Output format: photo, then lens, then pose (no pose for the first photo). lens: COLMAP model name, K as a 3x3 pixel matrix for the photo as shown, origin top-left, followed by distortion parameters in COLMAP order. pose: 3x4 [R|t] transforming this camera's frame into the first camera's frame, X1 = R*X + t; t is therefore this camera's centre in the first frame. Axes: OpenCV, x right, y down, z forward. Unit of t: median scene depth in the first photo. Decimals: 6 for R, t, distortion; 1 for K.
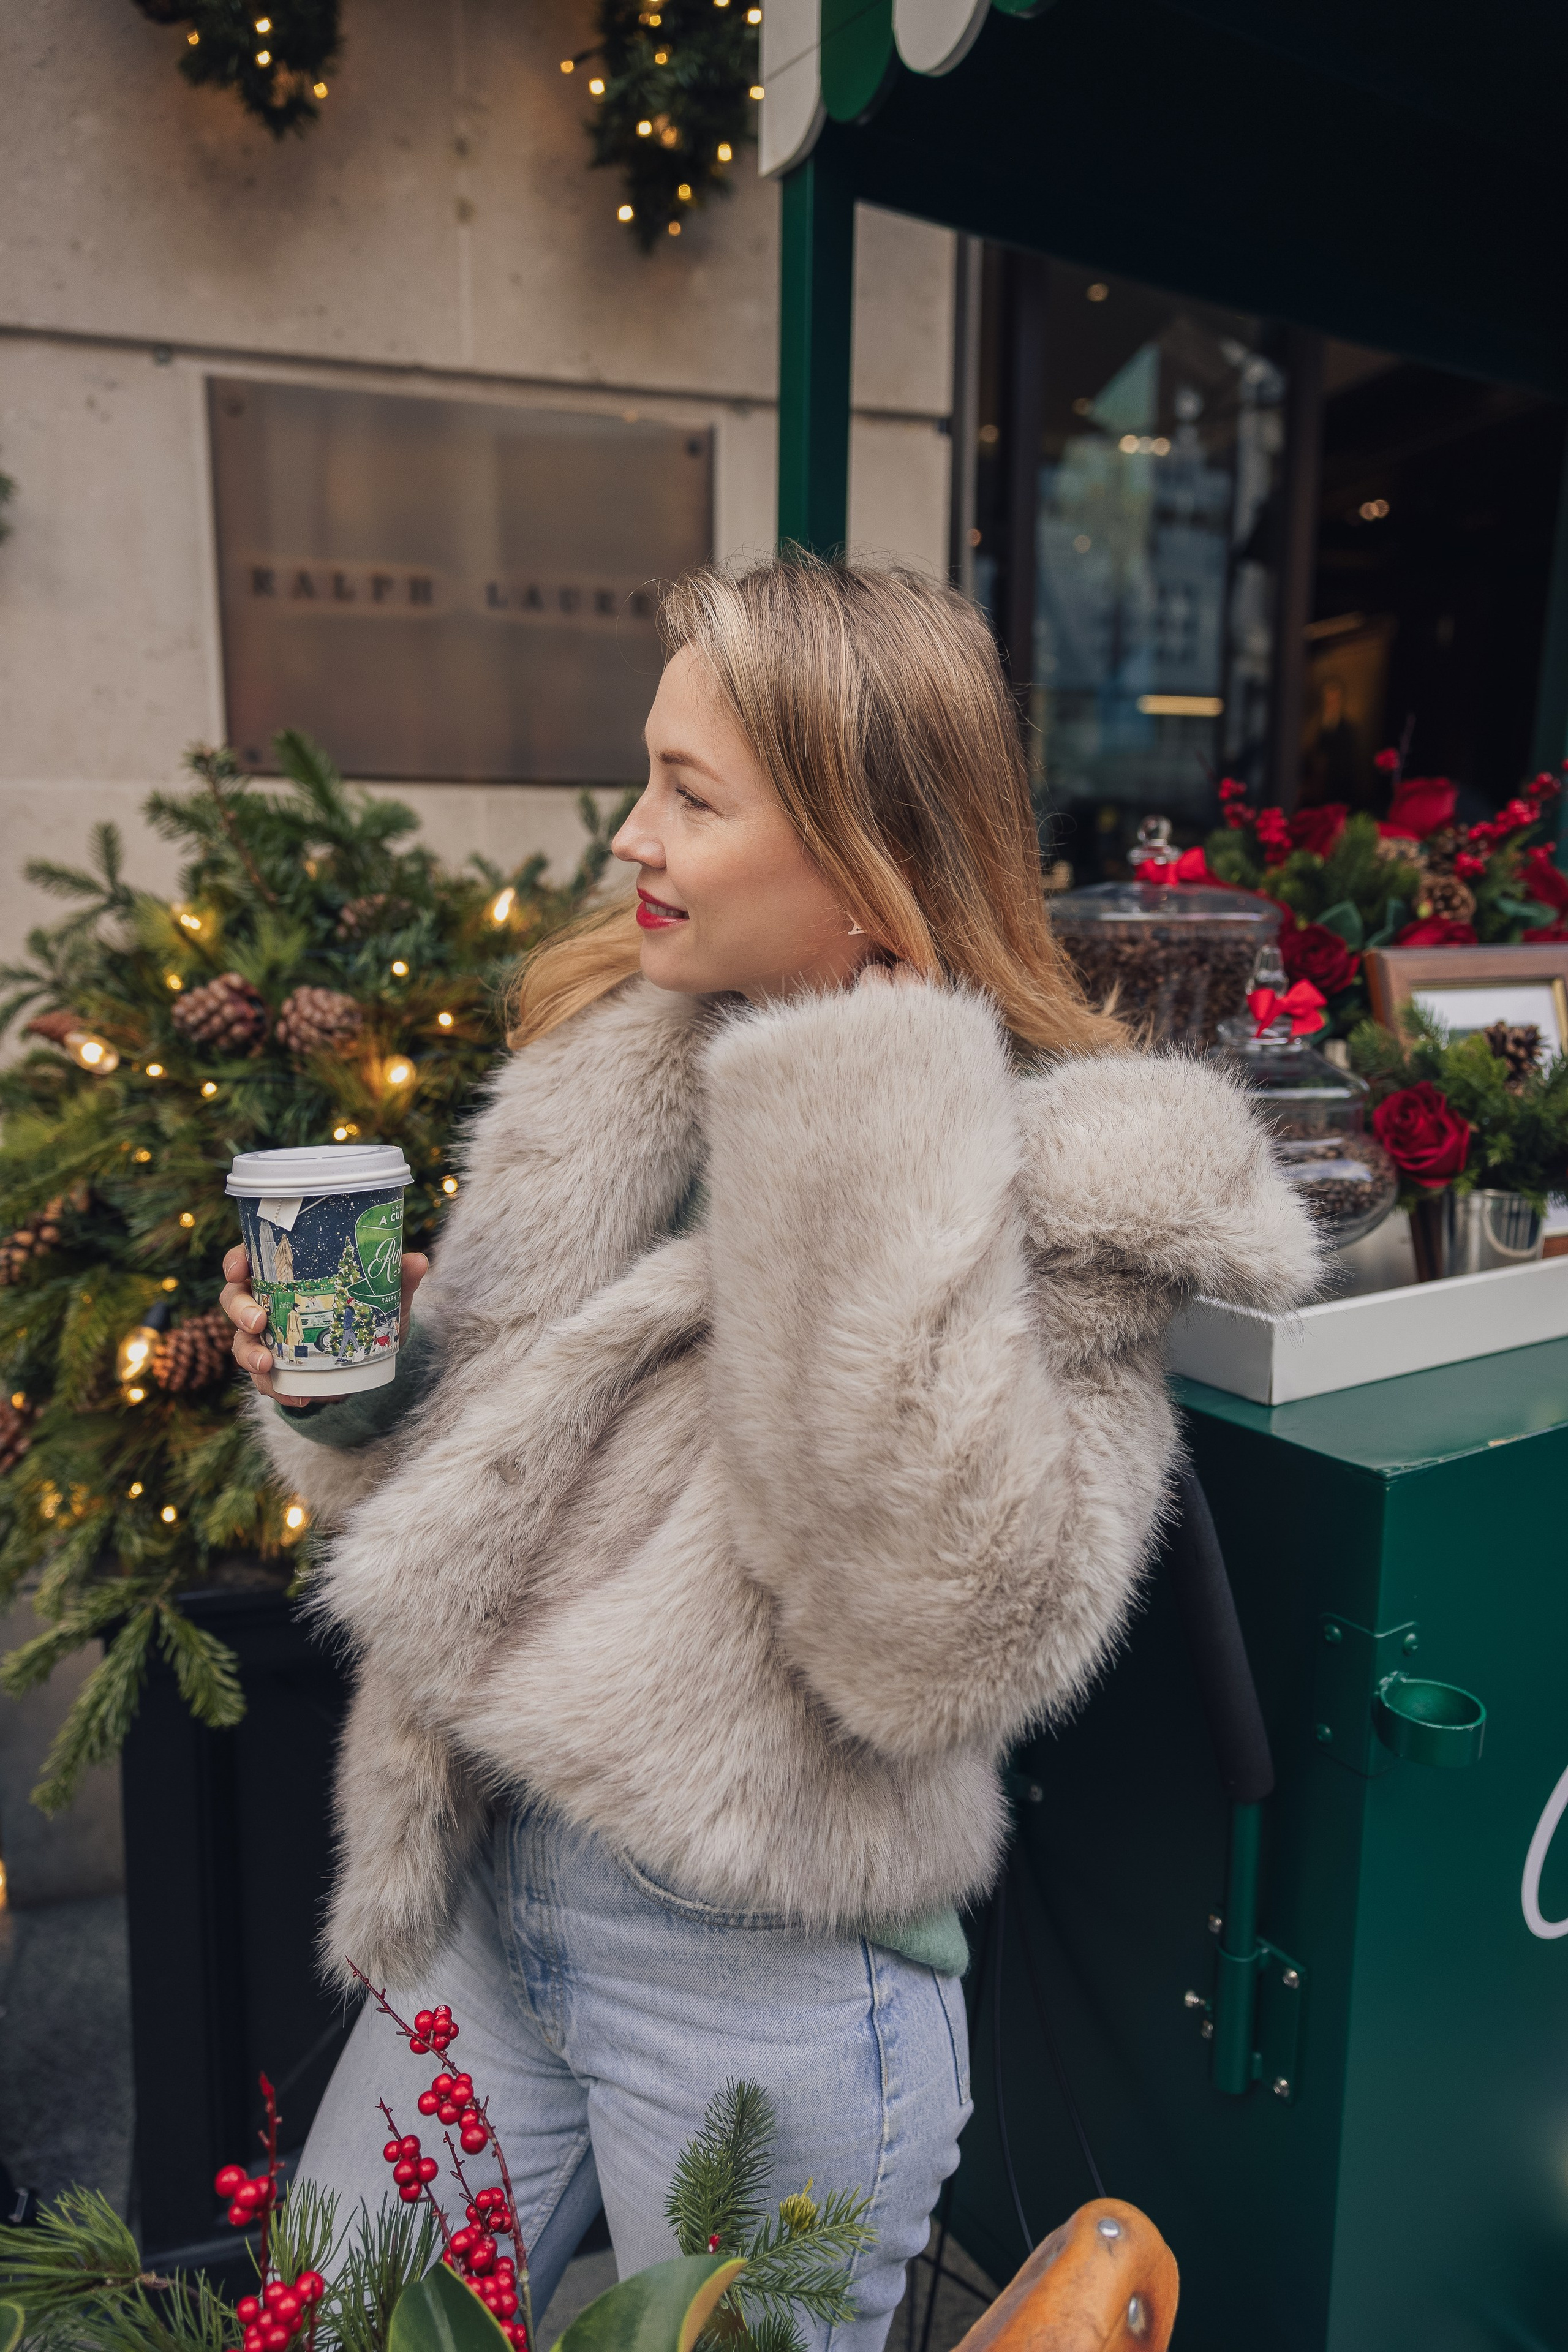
lens RADIAL K [[1624.1, 0, 784.0], [0, 1624.1, 1176.0], [0, 0, 1]] dist [0.004087, 0.003450]
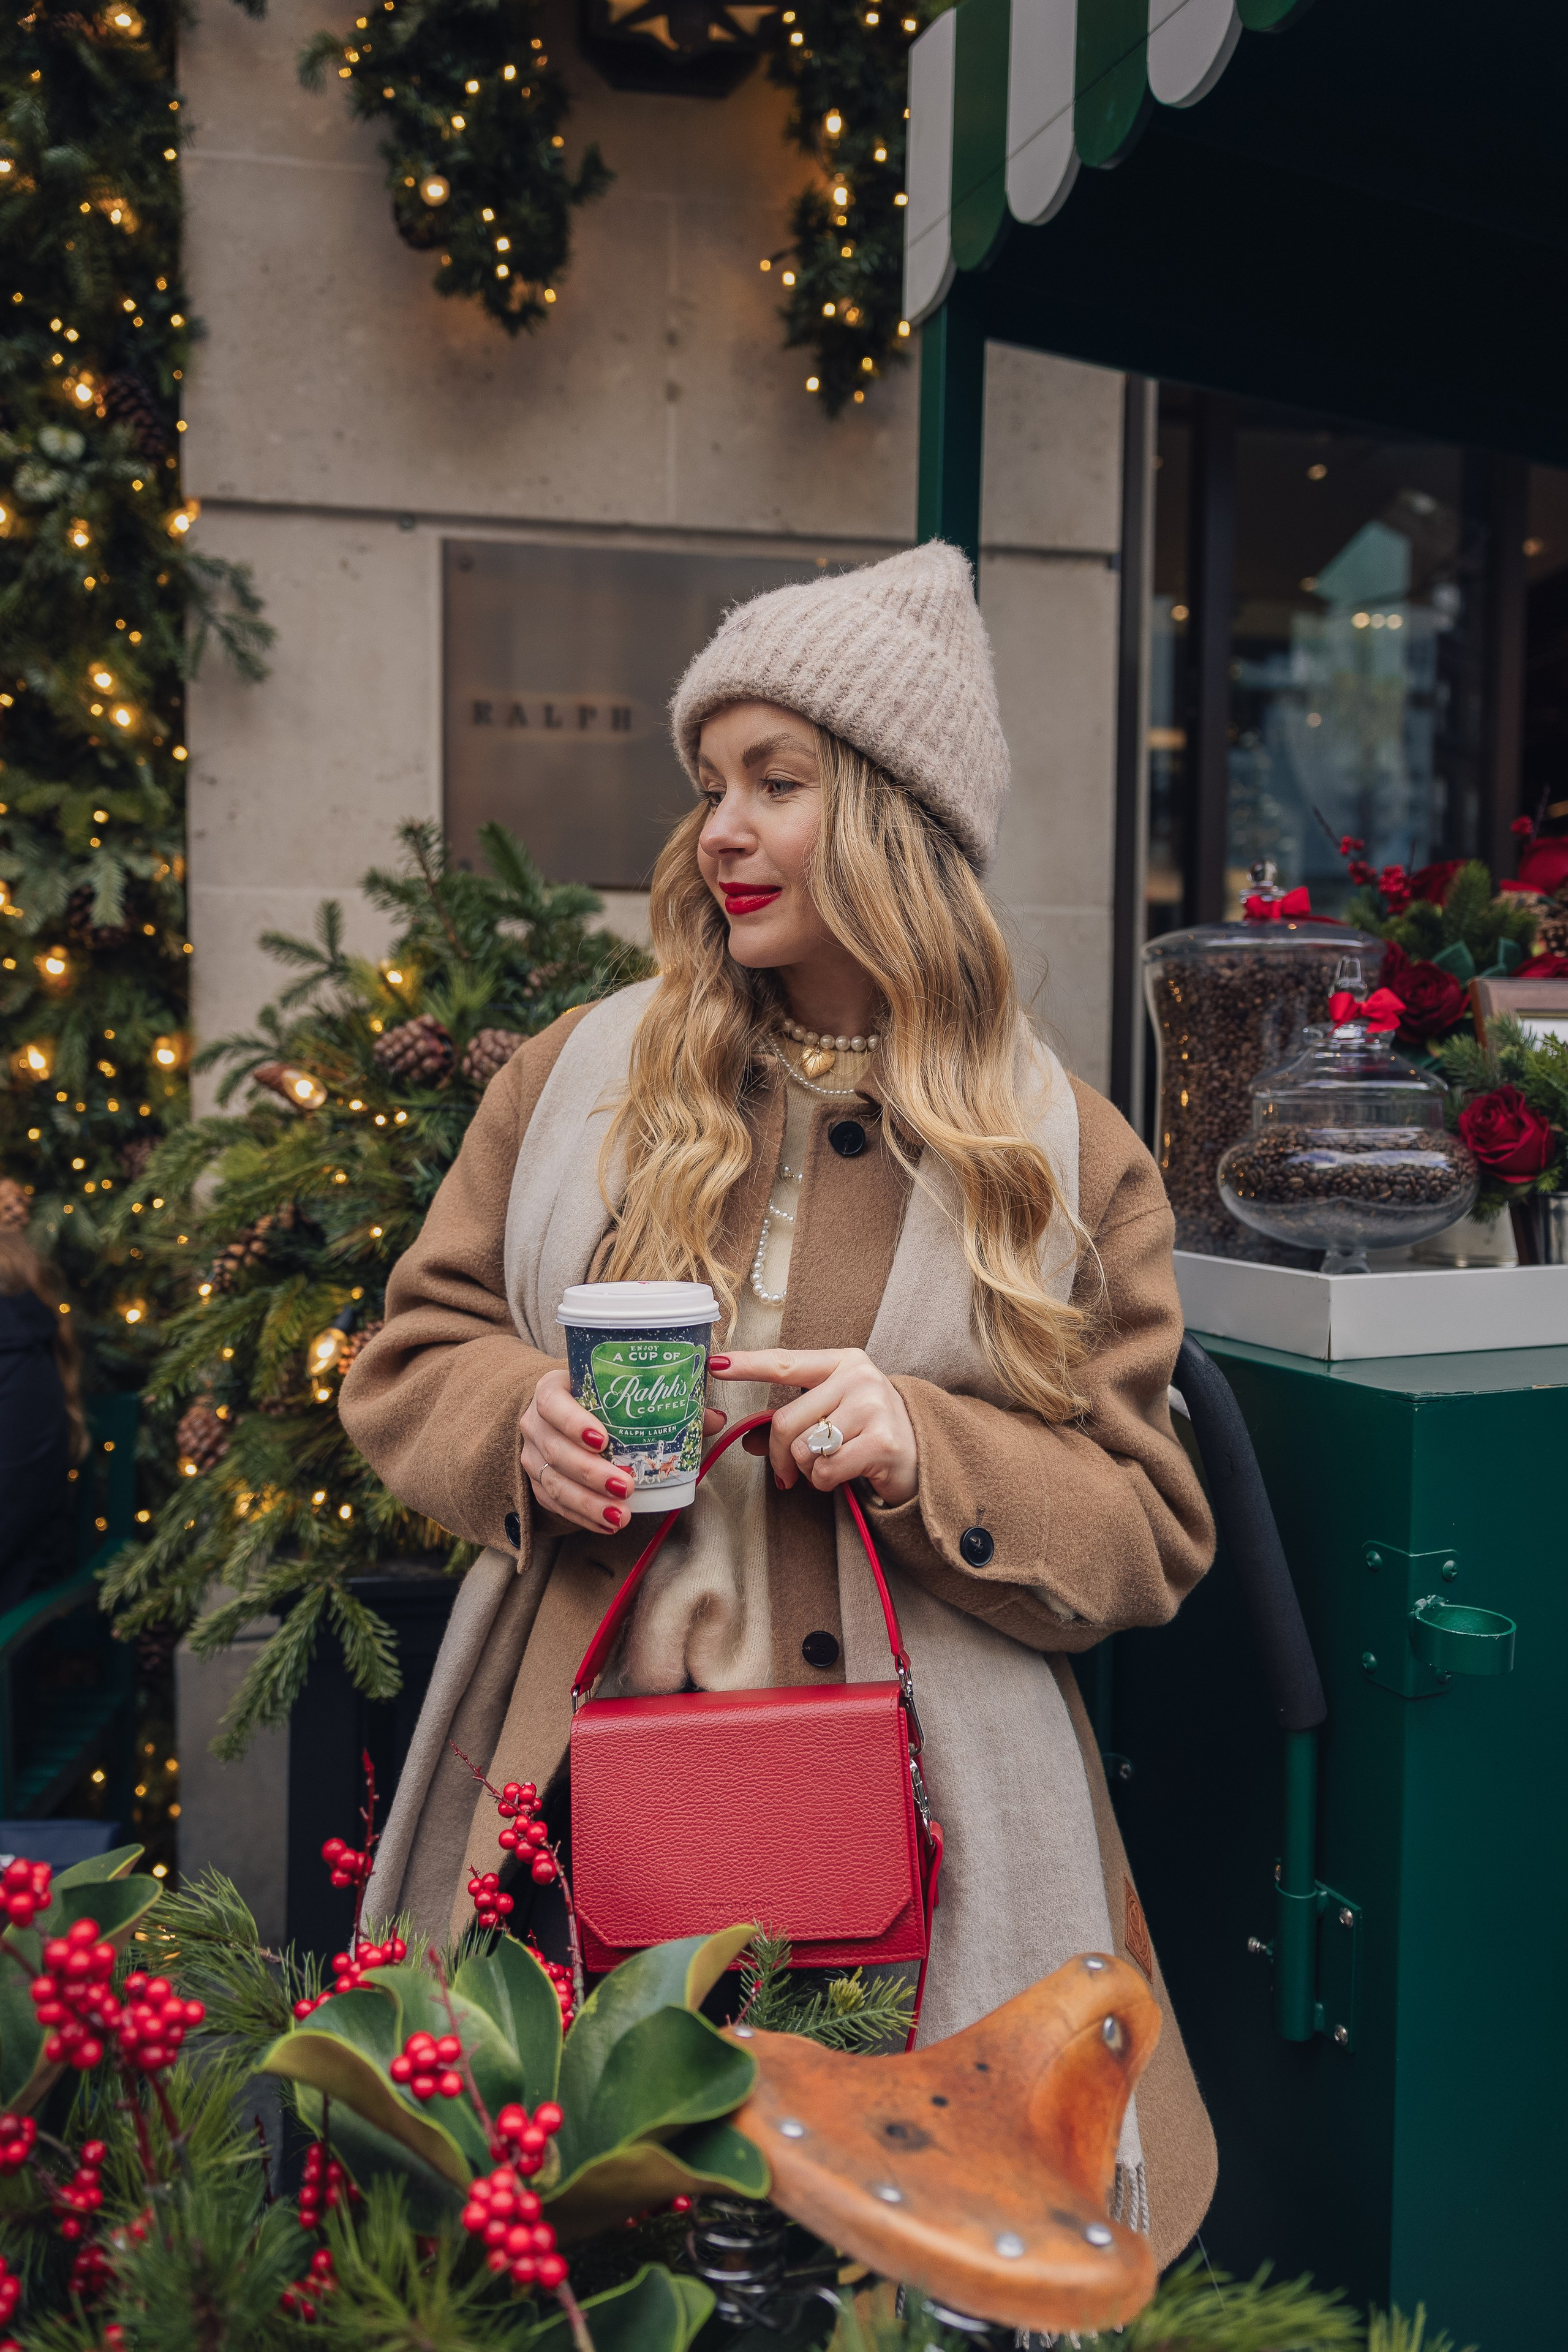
lens RADIAL K [[1684.2, 0, 784.0], [0, 1684.2, 1176.0], [0, 0, 1]] dist [0.001705, 0.001837]
pose [[0.990721, 0.012608, -0.135328, 0.063351], [-0.028505, 0.992819, -0.116179, 0.111546], [0.132891, 0.118958, 0.983966, -0.099169]]
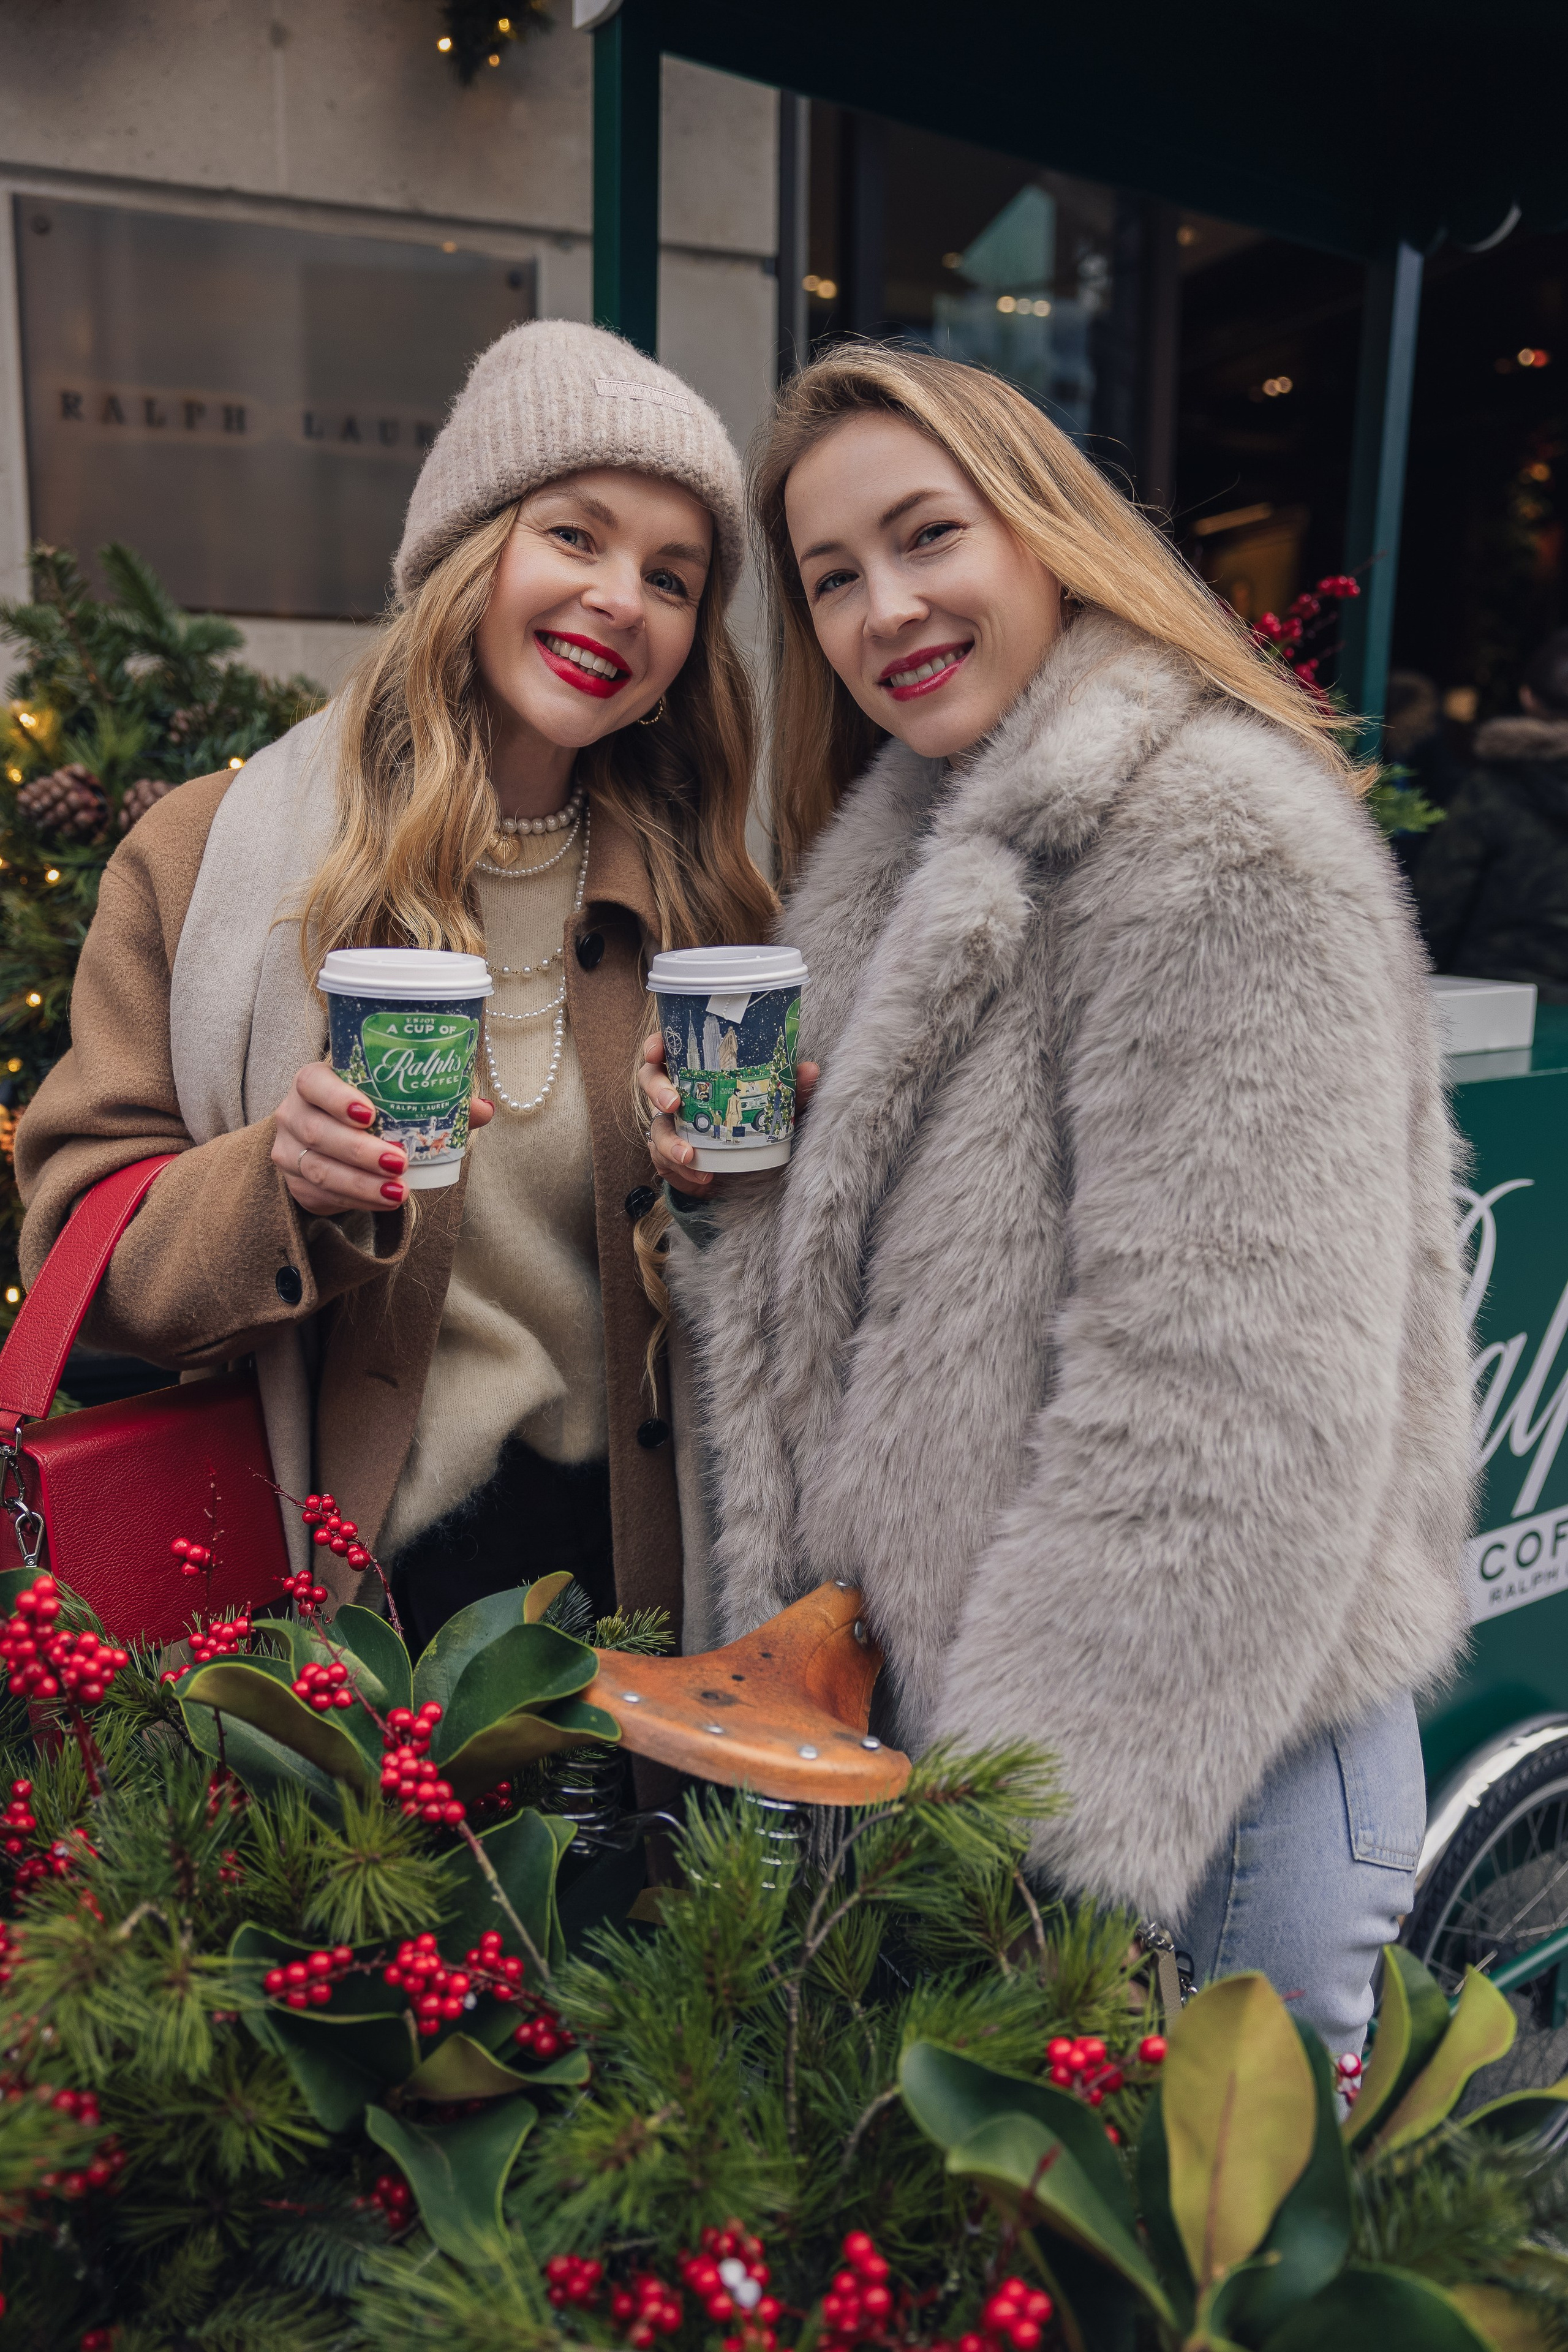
lens RADIAL K [[1915.9, 0, 784.0], [0, 1915.9, 1176.0], [0, 0, 1]] dist [-0.010303, -0.007339]
pose [[0.996524, -0.007113, 0.083002, 0.010847], [0.006419, 0.999942, 0.008625, 0.129222], [-0.083058, -0.008062, 0.996512, -0.259009]]
